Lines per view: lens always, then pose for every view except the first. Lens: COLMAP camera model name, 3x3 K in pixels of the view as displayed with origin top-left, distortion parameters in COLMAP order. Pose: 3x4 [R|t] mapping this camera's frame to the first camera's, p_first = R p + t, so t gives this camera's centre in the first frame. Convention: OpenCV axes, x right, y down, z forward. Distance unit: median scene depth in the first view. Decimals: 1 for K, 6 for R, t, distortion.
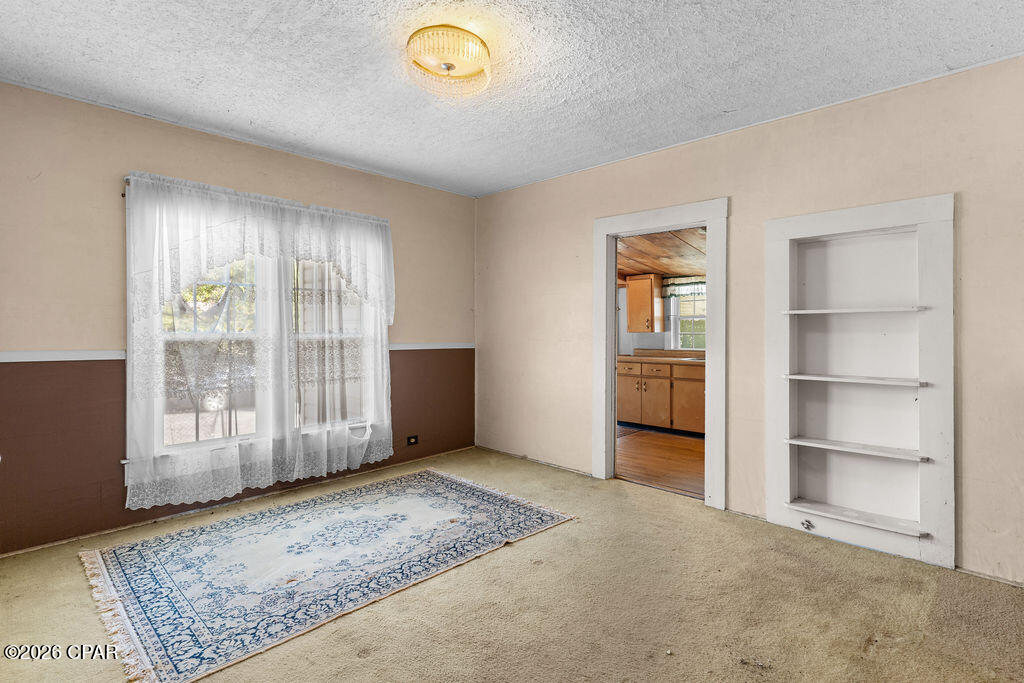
lens RADIAL K [[497.6, 0, 512.1], [0, 497.6, 338.4], [0, 0, 1]] dist [0.001518, -0.000223]
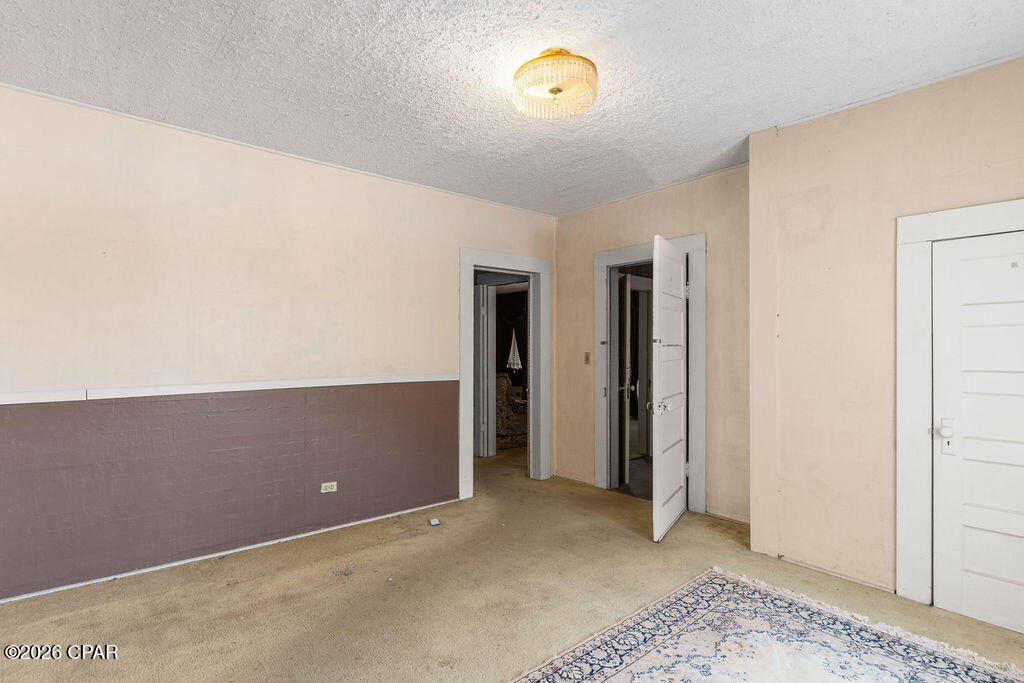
lens RADIAL K [[497.6, 0, 511.9], [0, 497.6, 344.8], [0, 0, 1]] dist [0.001518, -0.000223]
pose [[-0.995696, -0.003817, 0.092598, -0.131996], [-0.003363, 0.999982, 0.005064, -0.041904], [-0.092616, 0.004730, -0.995691, 1.952717]]
